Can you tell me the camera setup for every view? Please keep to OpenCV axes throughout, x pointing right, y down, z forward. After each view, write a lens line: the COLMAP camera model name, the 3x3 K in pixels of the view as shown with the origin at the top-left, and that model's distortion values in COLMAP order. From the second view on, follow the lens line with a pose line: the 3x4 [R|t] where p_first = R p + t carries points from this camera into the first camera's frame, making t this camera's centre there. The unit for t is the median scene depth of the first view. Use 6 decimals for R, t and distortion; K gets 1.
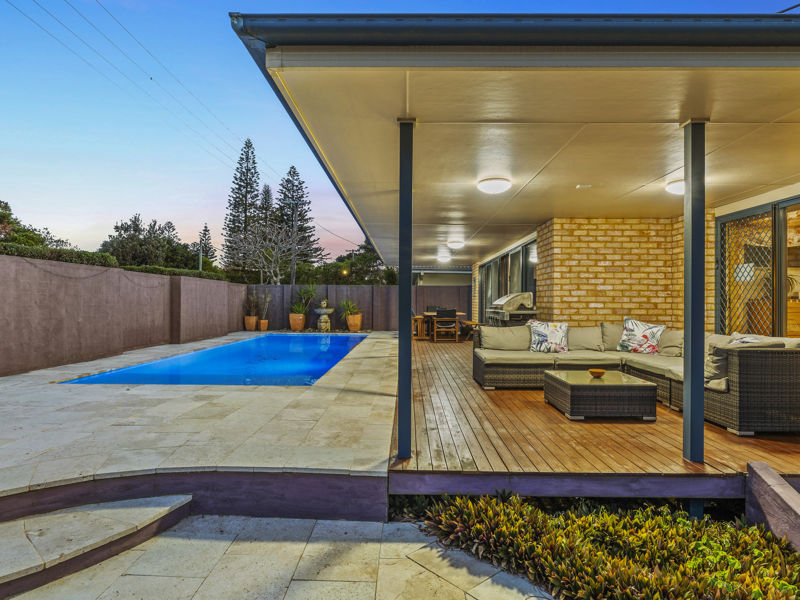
lens RADIAL K [[446.1, 0, 400.3], [0, 446.1, 300.6], [0, 0, 1]] dist [-0.007360, 0.001417]
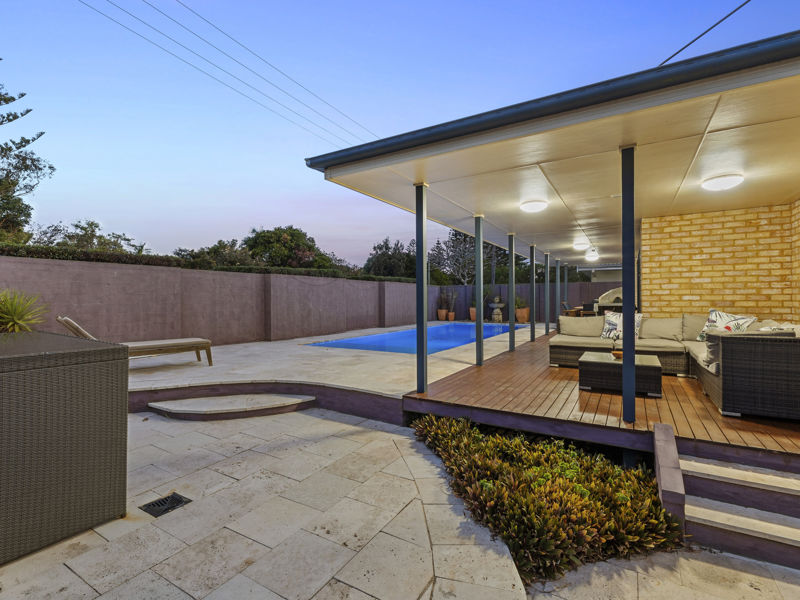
lens RADIAL K [[381.9, 0, 400.7], [0, 381.9, 299.4], [0, 0, 1]] dist [0.001905, -0.000158]
pose [[0.865839, -0.010143, -0.500220, 0.299363], [0.012295, 0.999924, 0.001007, 0.005401], [0.500172, -0.007022, 0.865898, -0.111258]]
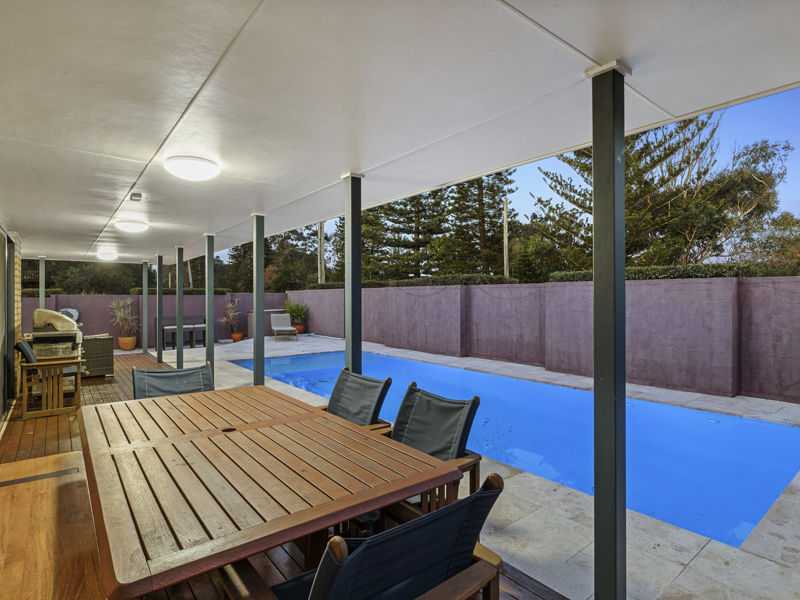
lens RADIAL K [[427.8, 0, 400.1], [0, 427.8, 299.7], [0, 0, 1]] dist [0.000063, 0.000000]
pose [[-0.771911, -0.010963, -0.635636, 0.278041], [-0.008445, 0.999940, -0.006990, -0.028905], [0.635674, -0.000028, -0.771958, 2.306791]]
